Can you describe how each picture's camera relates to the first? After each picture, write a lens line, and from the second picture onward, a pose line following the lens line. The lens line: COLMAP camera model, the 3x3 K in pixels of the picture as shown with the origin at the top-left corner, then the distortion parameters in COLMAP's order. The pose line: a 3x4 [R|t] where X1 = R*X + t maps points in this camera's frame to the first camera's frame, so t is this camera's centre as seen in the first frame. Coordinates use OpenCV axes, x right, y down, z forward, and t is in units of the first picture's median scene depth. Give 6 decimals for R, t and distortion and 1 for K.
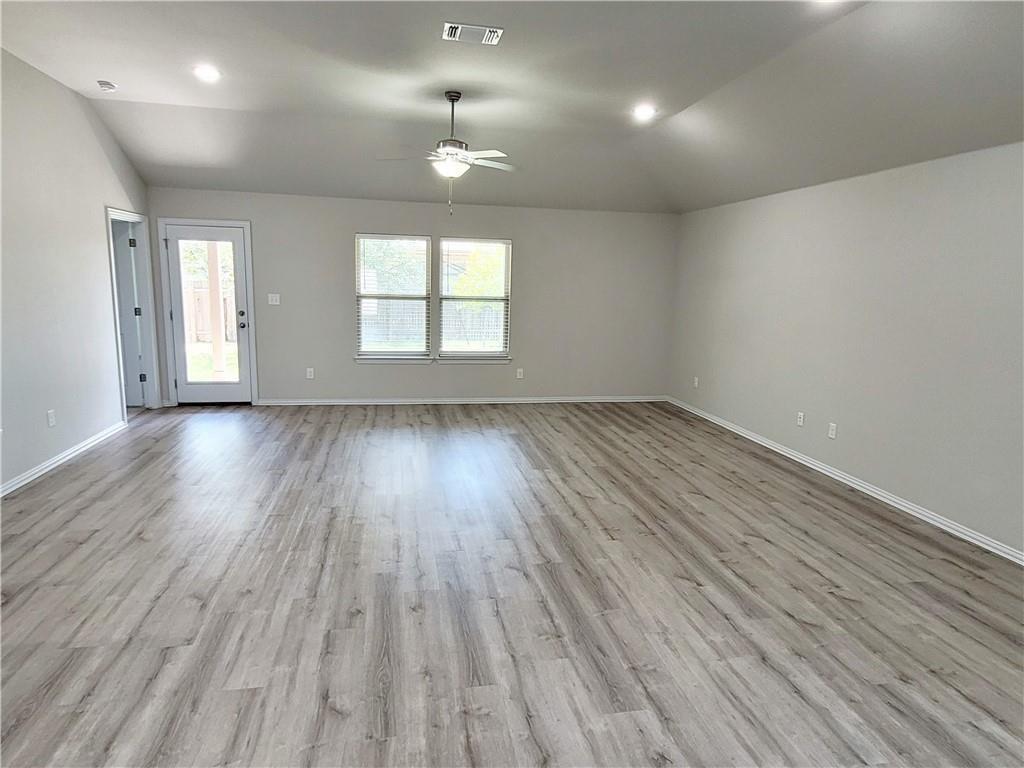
lens RADIAL K [[599.9, 0, 514.1], [0, 599.9, 384.6], [0, 0, 1]] dist [0.017067, -0.000785]
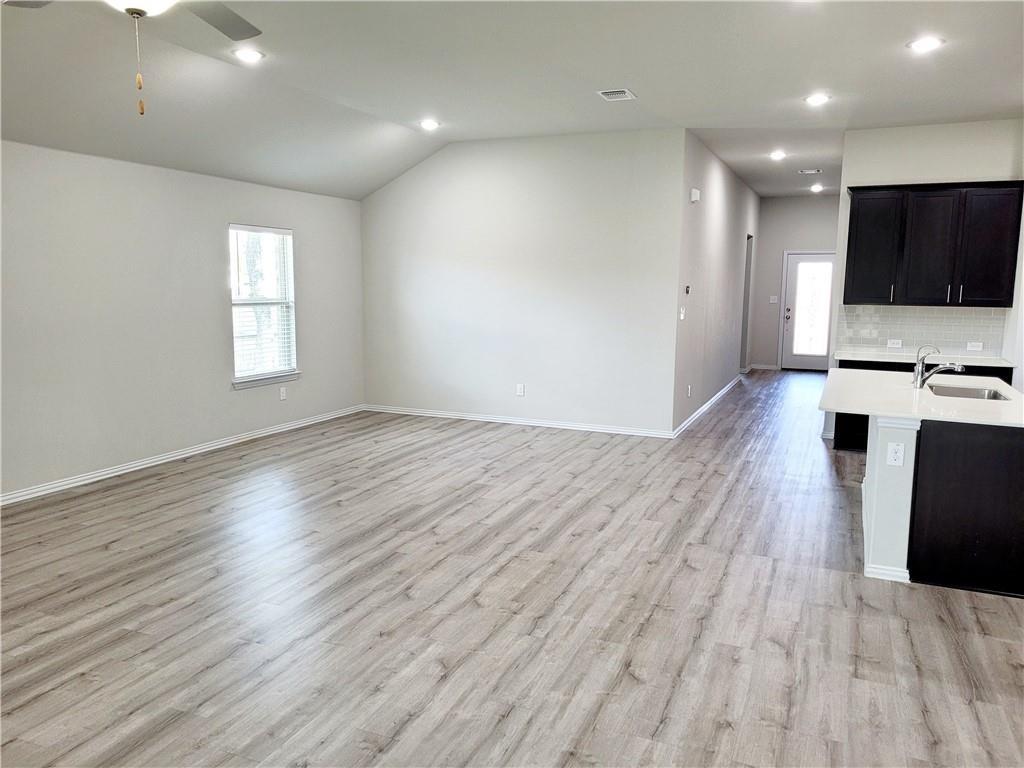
lens RADIAL K [[778.1, 0, 515.5], [0, 778.1, 385.8], [0, 0, 1]] dist [0.047223, -0.016530]
pose [[-0.827638, -0.113107, 0.549747, -0.896169], [0.063252, 0.954447, 0.291598, -0.375083], [-0.557687, 0.276110, -0.782783, 1.970046]]
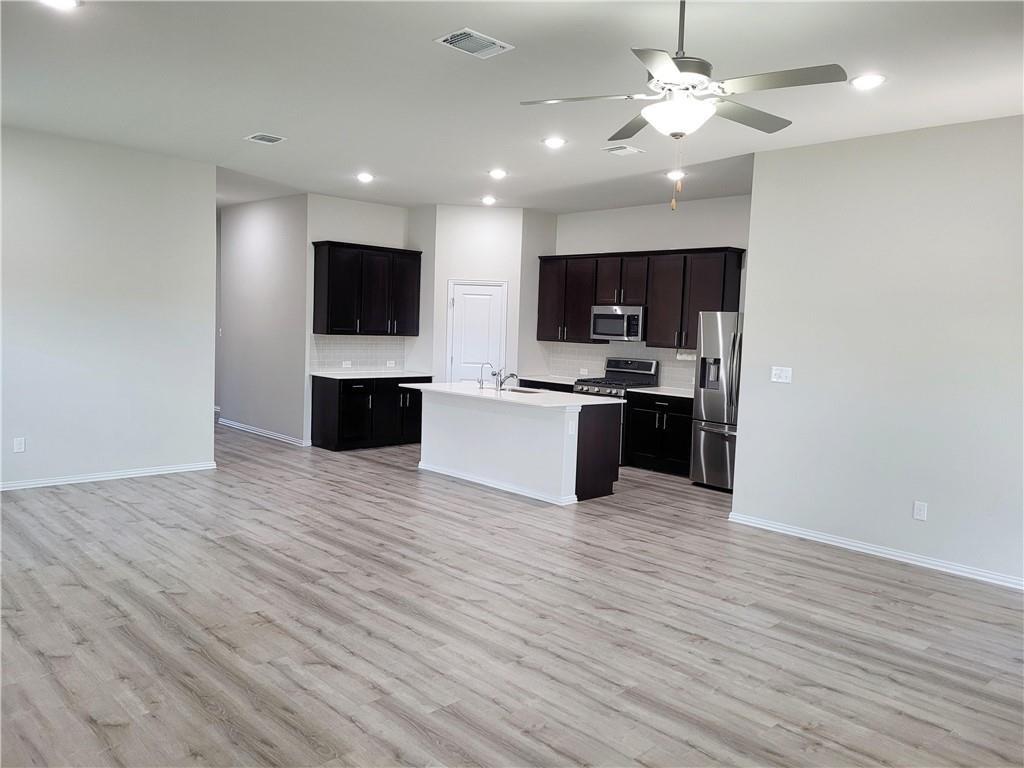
lens RADIAL K [[778.1, 0, 516.5], [0, 778.1, 379.2], [0, 0, 1]] dist [0.047223, -0.016530]
pose [[-0.829279, -0.018733, -0.558521, 0.545414], [-0.156241, 0.967354, 0.199537, -0.386926], [0.536550, 0.252735, -0.805133, 2.246557]]
